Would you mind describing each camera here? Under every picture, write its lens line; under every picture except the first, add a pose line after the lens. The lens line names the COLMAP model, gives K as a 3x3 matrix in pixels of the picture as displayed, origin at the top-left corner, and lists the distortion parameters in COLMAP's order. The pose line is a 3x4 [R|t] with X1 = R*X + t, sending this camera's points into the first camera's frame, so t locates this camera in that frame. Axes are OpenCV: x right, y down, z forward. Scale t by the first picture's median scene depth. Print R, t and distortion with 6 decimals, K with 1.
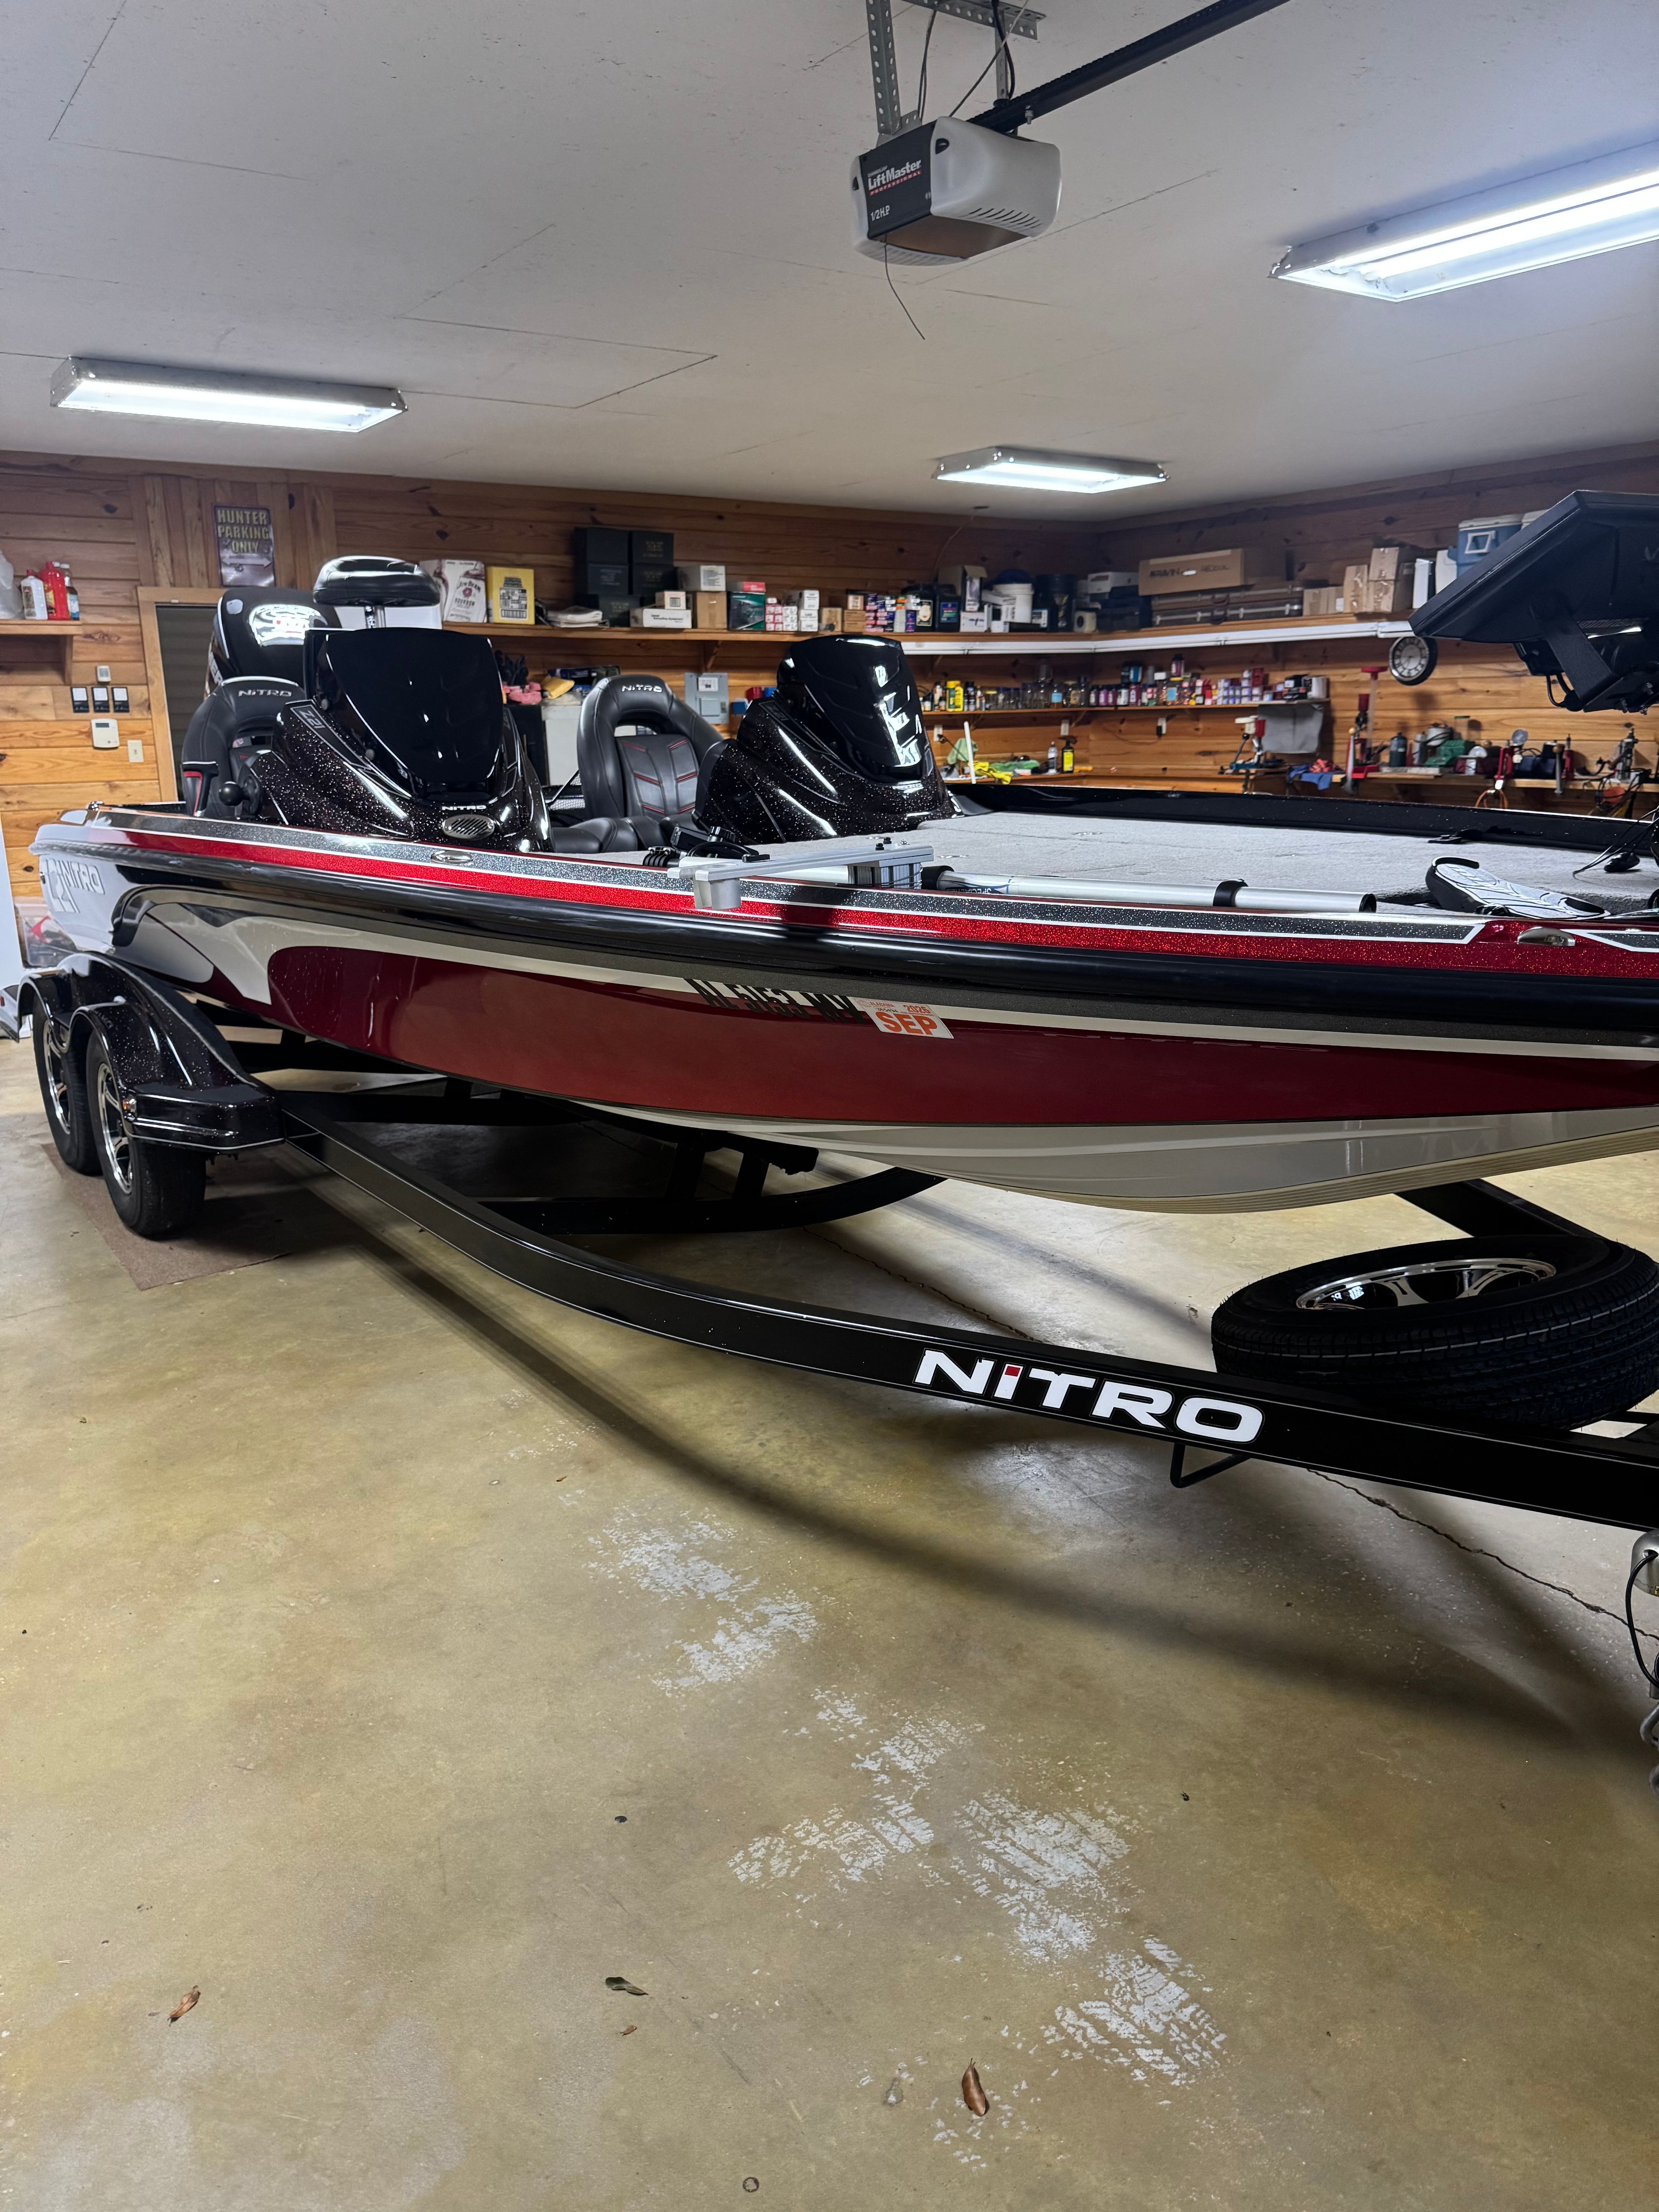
lens RADIAL K [[1581.9, 0, 820.2], [0, 1581.9, 1102.0], [0, 0, 1]] dist [0.003273, -0.001209]
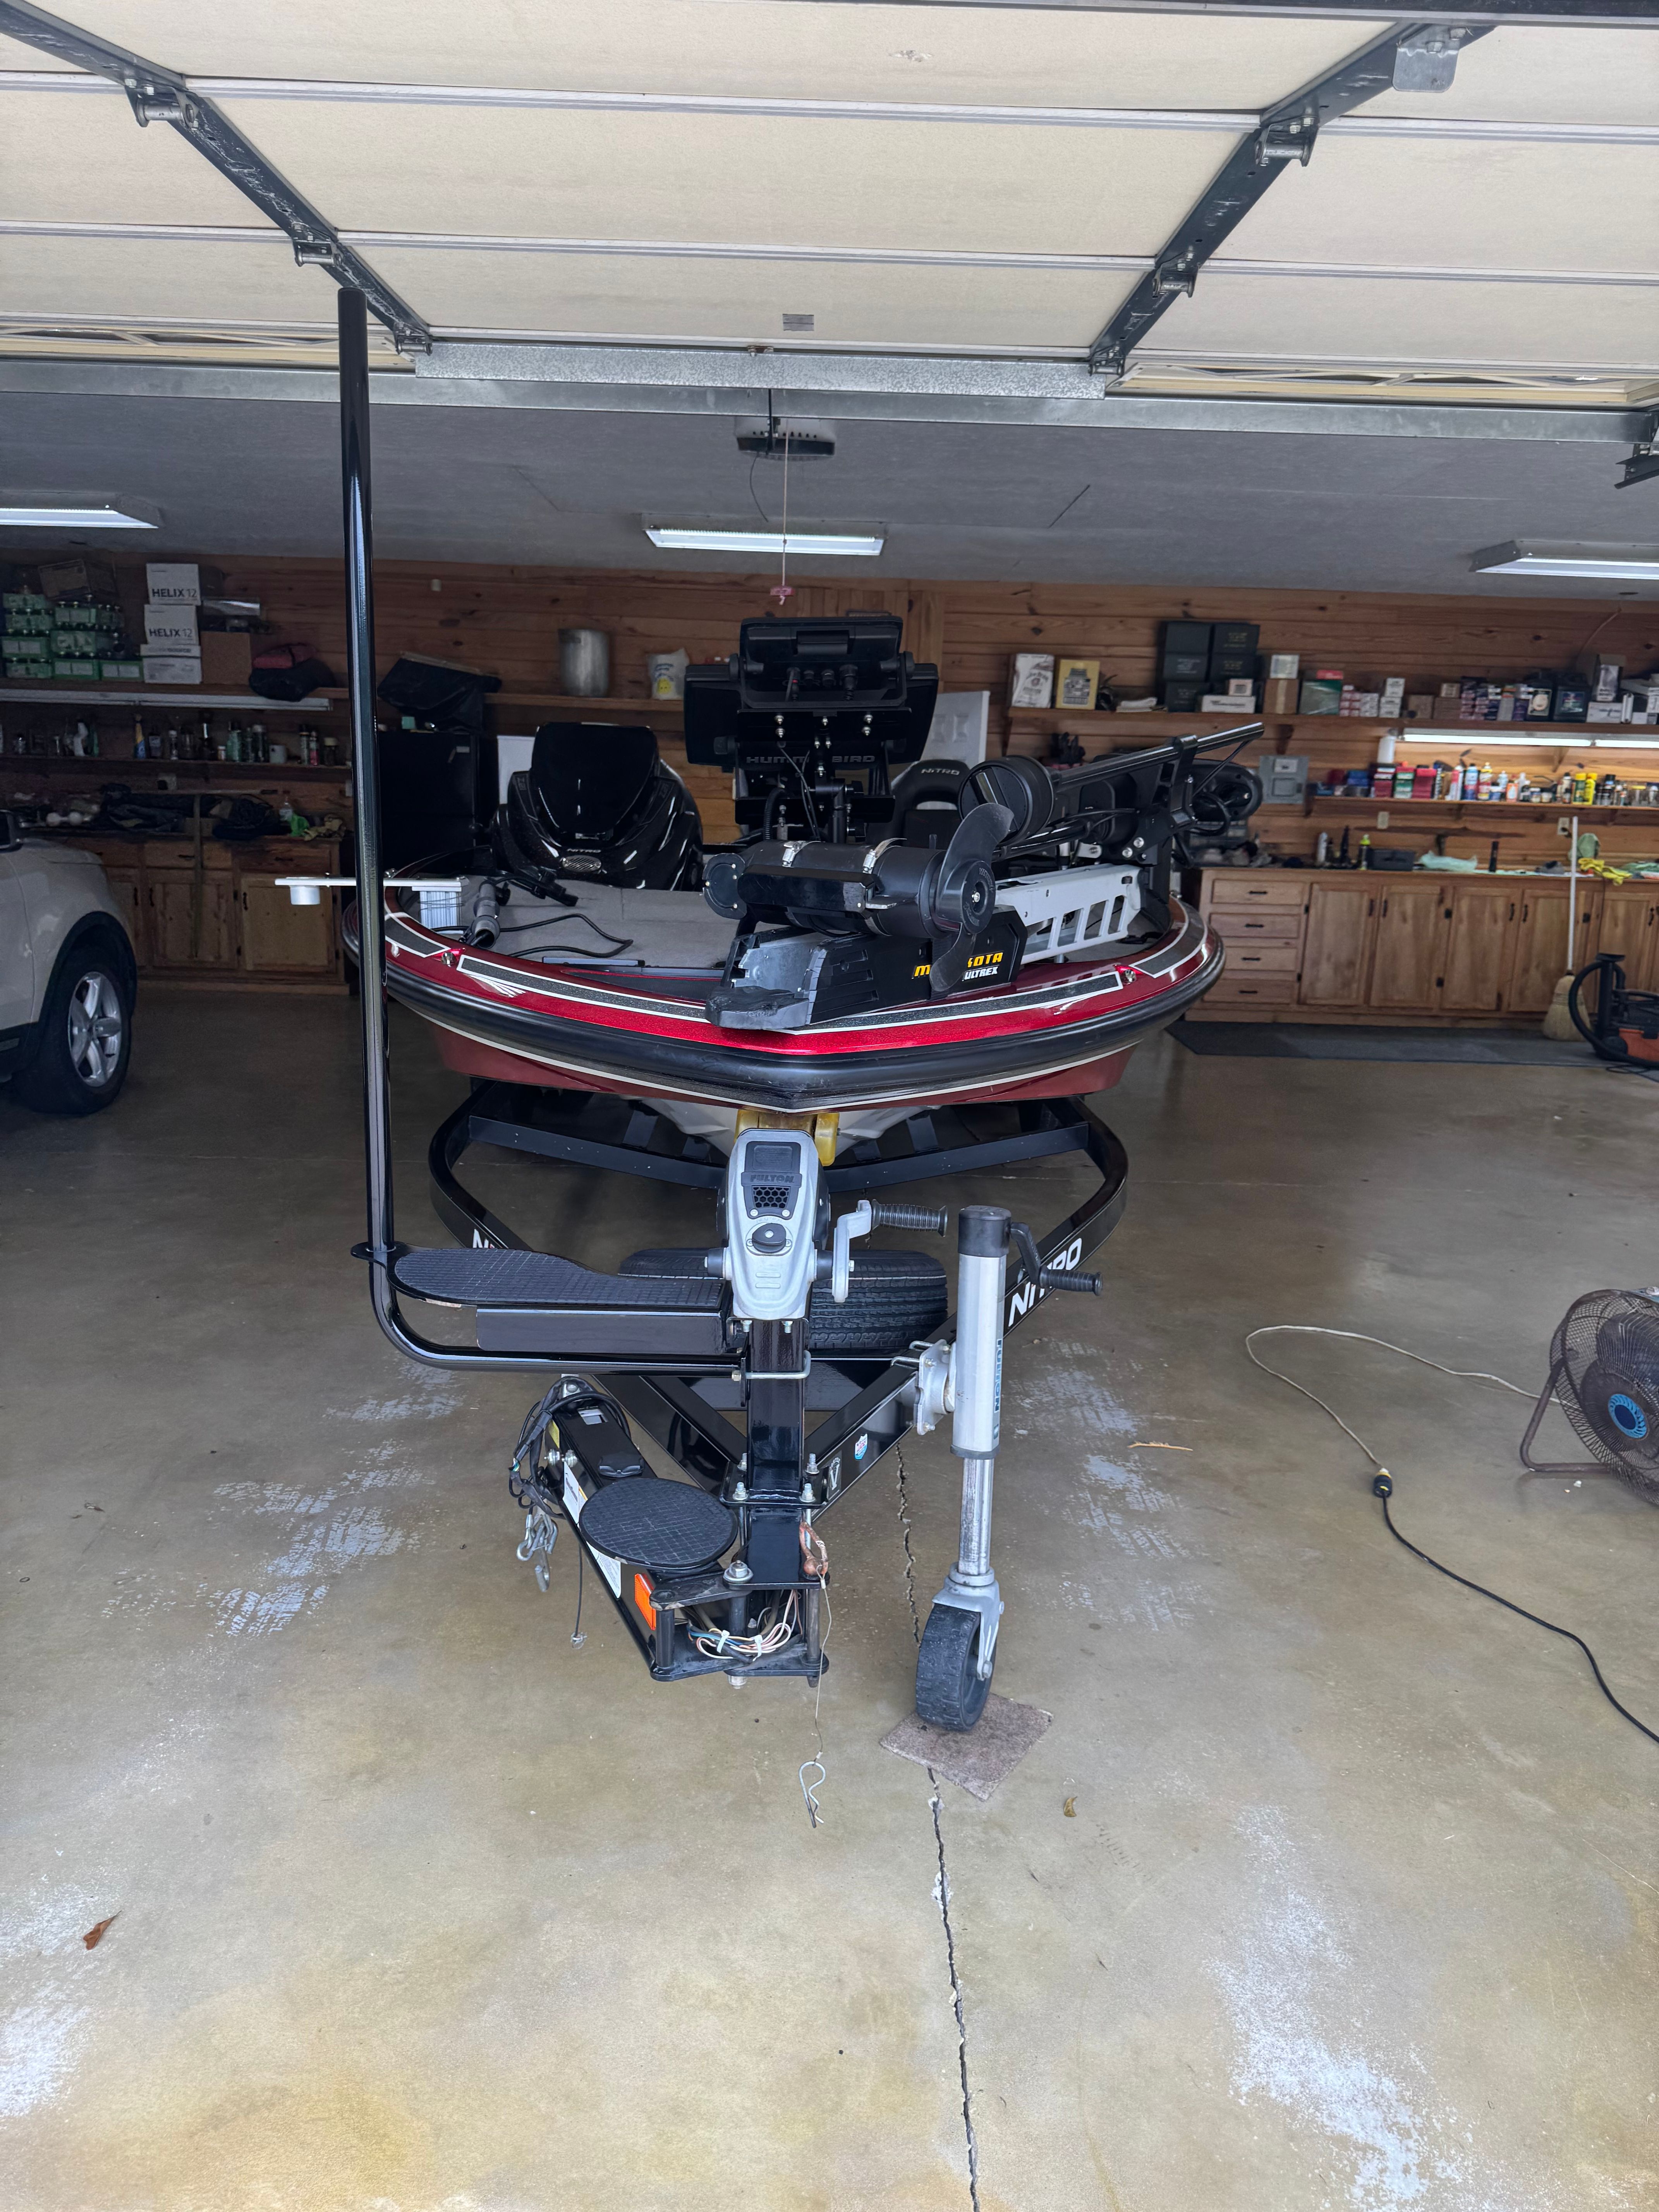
lens RADIAL K [[1601.5, 0, 829.5], [0, 1601.5, 1106.0], [0, 0, 1]] dist [0.003954, -0.118851]
pose [[0.817865, 0.144993, -0.556842, 0.314340], [-0.170670, 0.985311, 0.005887, -0.002494], [0.549516, 0.090221, 0.830597, -0.008279]]
